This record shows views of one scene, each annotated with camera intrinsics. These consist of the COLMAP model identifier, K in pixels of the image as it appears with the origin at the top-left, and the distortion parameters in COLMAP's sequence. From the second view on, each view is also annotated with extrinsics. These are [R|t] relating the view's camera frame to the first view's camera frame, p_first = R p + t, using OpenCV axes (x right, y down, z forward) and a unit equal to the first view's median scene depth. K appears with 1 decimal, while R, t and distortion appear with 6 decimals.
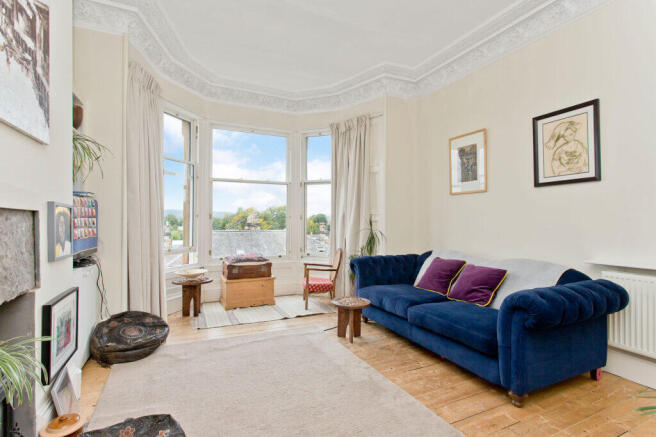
lens RADIAL K [[316.6, 0, 323.3], [0, 316.6, 221.8], [0, 0, 1]] dist [0.002505, 0.000597]
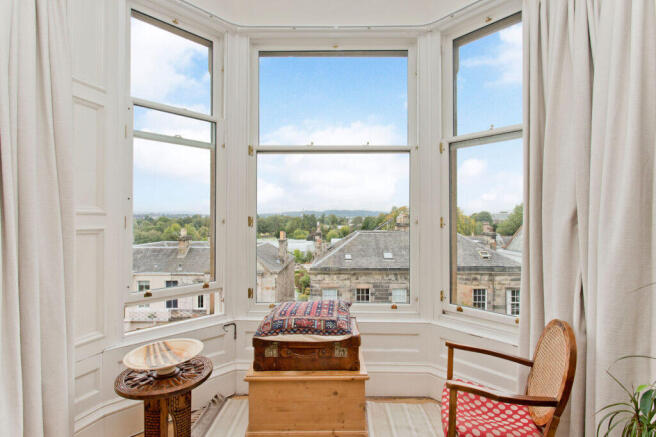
lens RADIAL K [[329.8, 0, 328.0], [0, 329.8, 218.5], [0, 0, 1]] dist [-0.001426, -0.000196]
pose [[0.900353, -0.003757, -0.435145, -0.014205], [0.000259, 0.999967, -0.008098, -0.016193], [0.435161, 0.007179, 0.900324, 0.518646]]
